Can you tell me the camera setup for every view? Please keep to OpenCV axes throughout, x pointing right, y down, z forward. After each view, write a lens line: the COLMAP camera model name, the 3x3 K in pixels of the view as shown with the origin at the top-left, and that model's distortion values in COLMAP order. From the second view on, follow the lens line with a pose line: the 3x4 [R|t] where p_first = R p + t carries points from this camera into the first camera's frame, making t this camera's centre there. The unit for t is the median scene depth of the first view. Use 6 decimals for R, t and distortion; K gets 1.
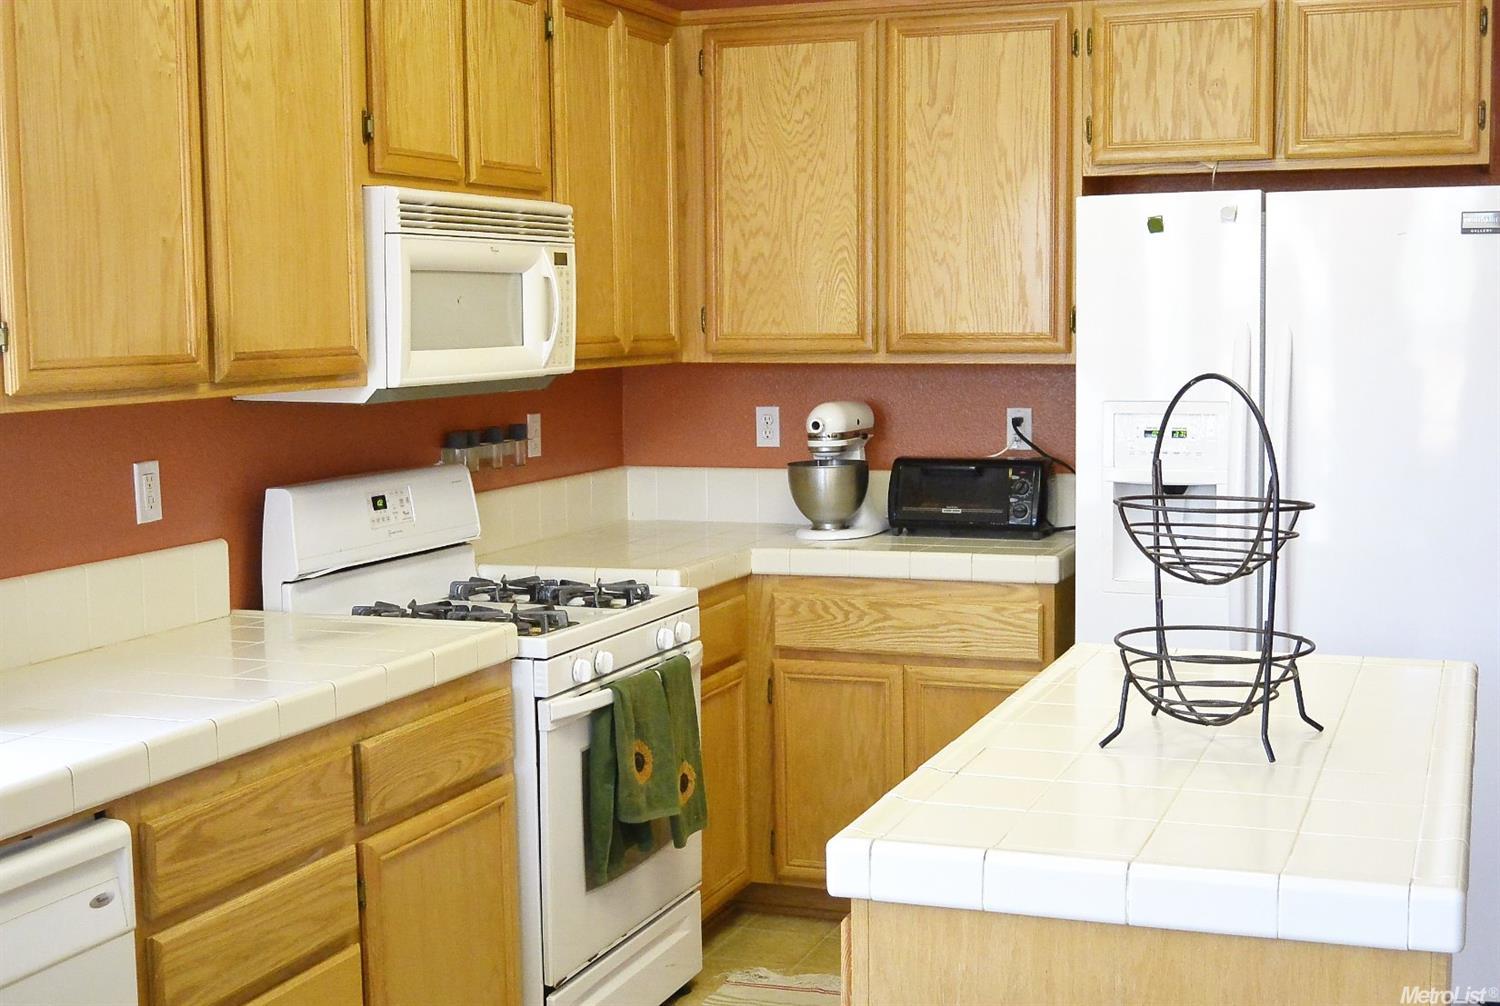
lens RADIAL K [[1913.6, 0, 750.0], [0, 1913.6, 503.0], [0, 0, 1]] dist [-0.062582, 0.022992]
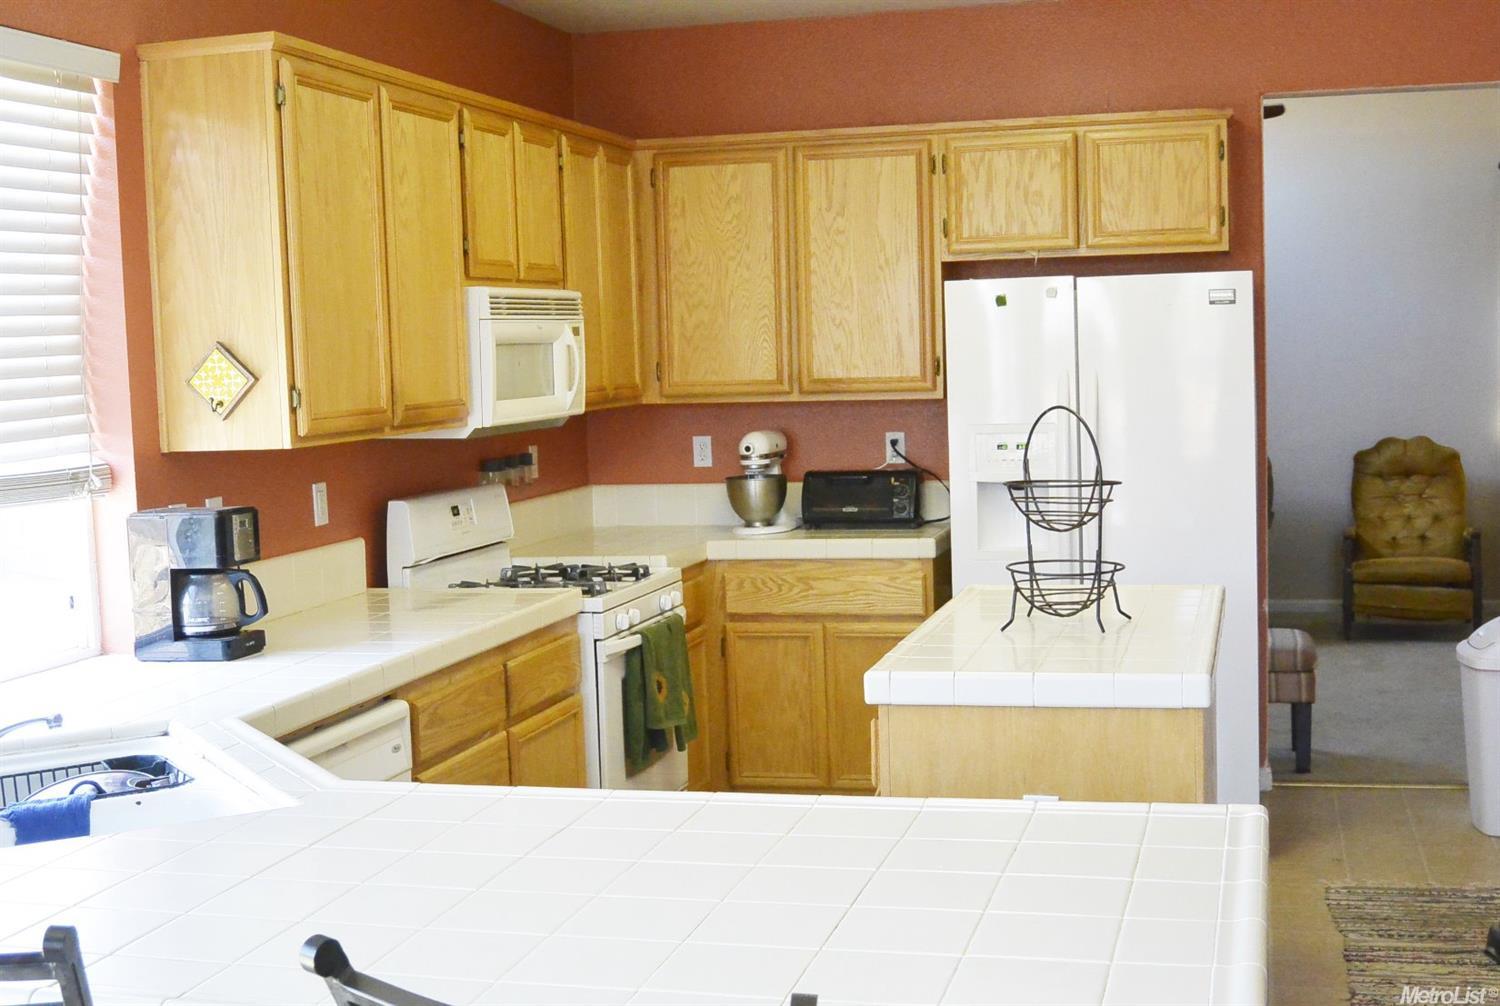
lens RADIAL K [[1913.6, 0, 750.0], [0, 1913.6, 503.0], [0, 0, 1]] dist [-0.062582, 0.022992]
pose [[0.993811, -0.028702, 0.107308, -0.119424], [0.030610, 0.999401, -0.016174, 0.020888], [-0.106780, 0.019359, 0.994094, -0.361753]]
